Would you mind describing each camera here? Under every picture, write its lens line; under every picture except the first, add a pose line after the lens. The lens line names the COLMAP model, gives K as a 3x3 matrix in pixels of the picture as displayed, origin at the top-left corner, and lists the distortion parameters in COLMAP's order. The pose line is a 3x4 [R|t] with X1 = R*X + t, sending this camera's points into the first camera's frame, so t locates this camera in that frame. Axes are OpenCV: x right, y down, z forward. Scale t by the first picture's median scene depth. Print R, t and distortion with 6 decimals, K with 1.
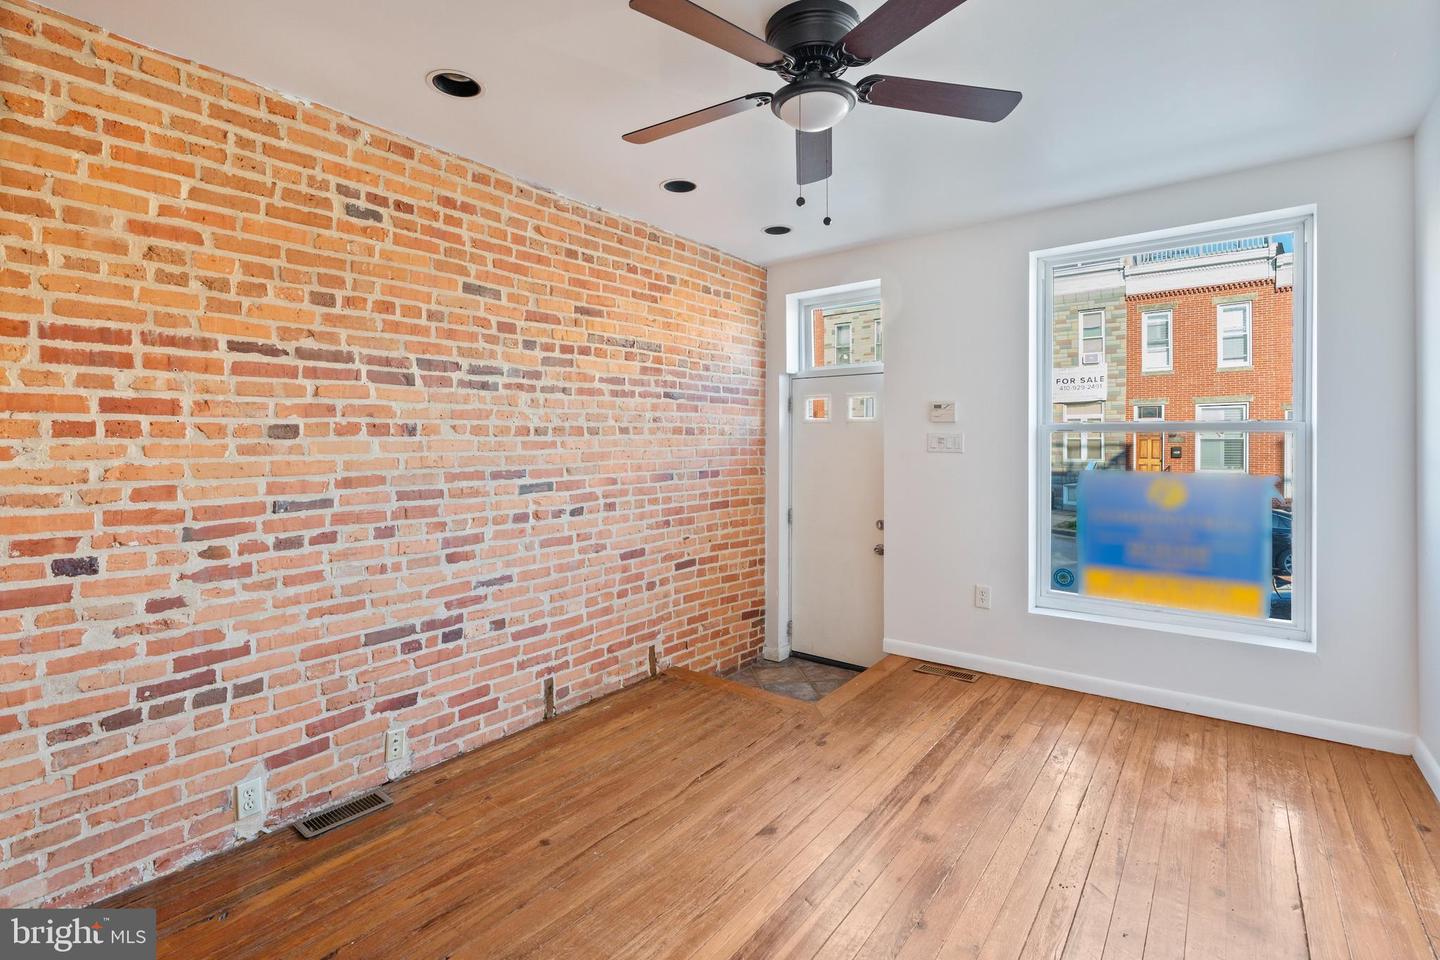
lens RADIAL K [[657.5, 0, 693.3], [0, 657.5, 448.1], [0, 0, 1]] dist [-0.009001, -0.000423]
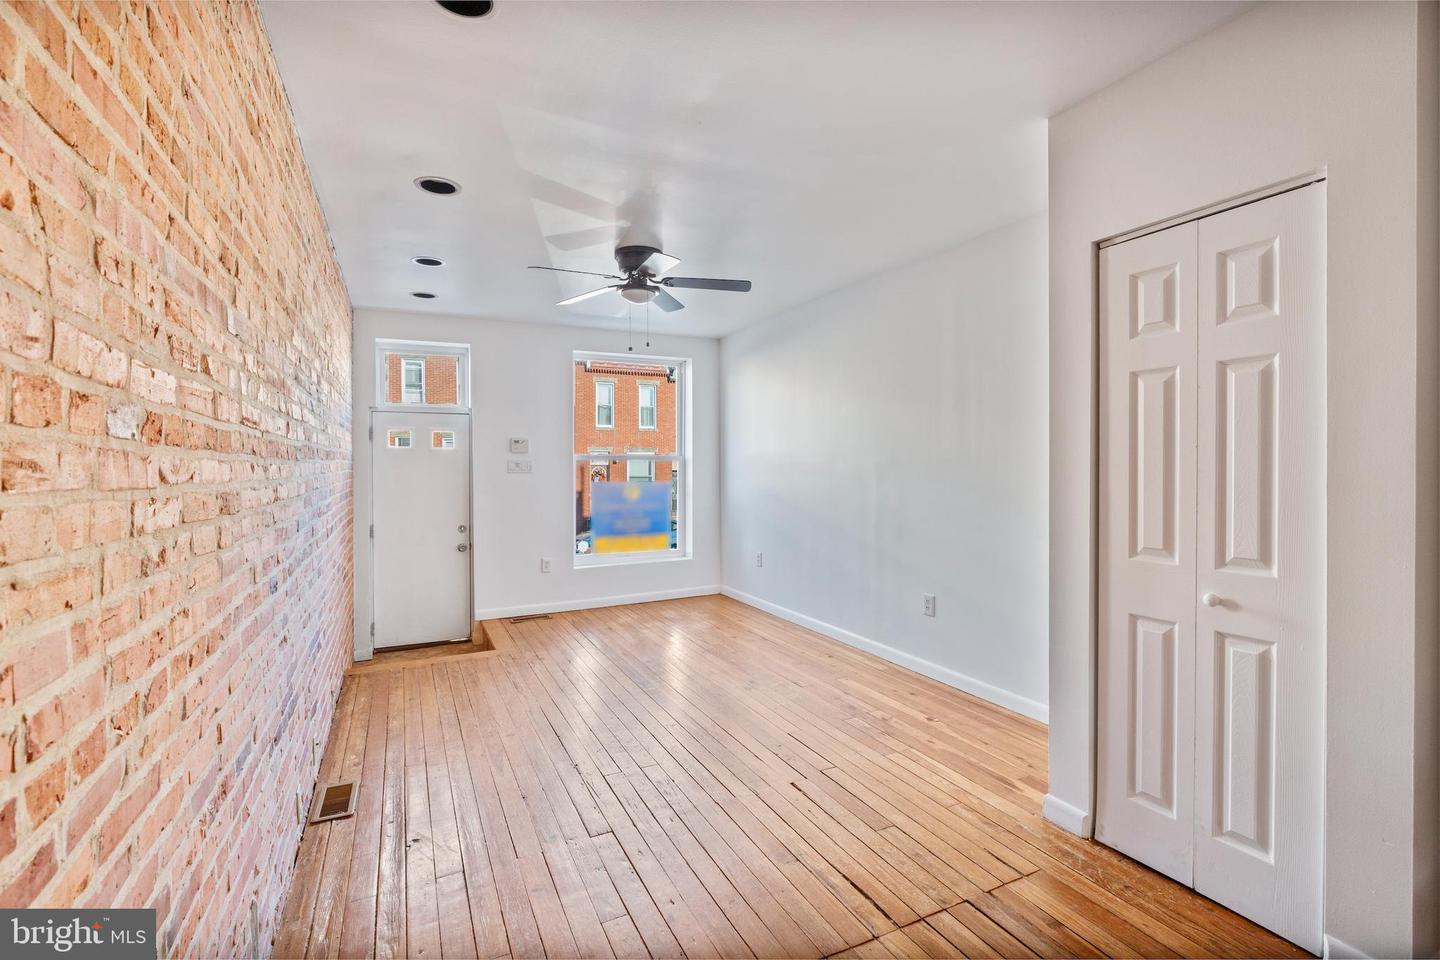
lens RADIAL K [[657.5, 0, 711.8], [0, 657.5, 475.4], [0, 0, 1]] dist [-0.009001, -0.000423]
pose [[0.431421, -0.010949, 0.902084, -0.869631], [0.011102, 0.999915, 0.006827, 0.008125], [-0.902082, 0.007070, 0.431506, -0.032102]]
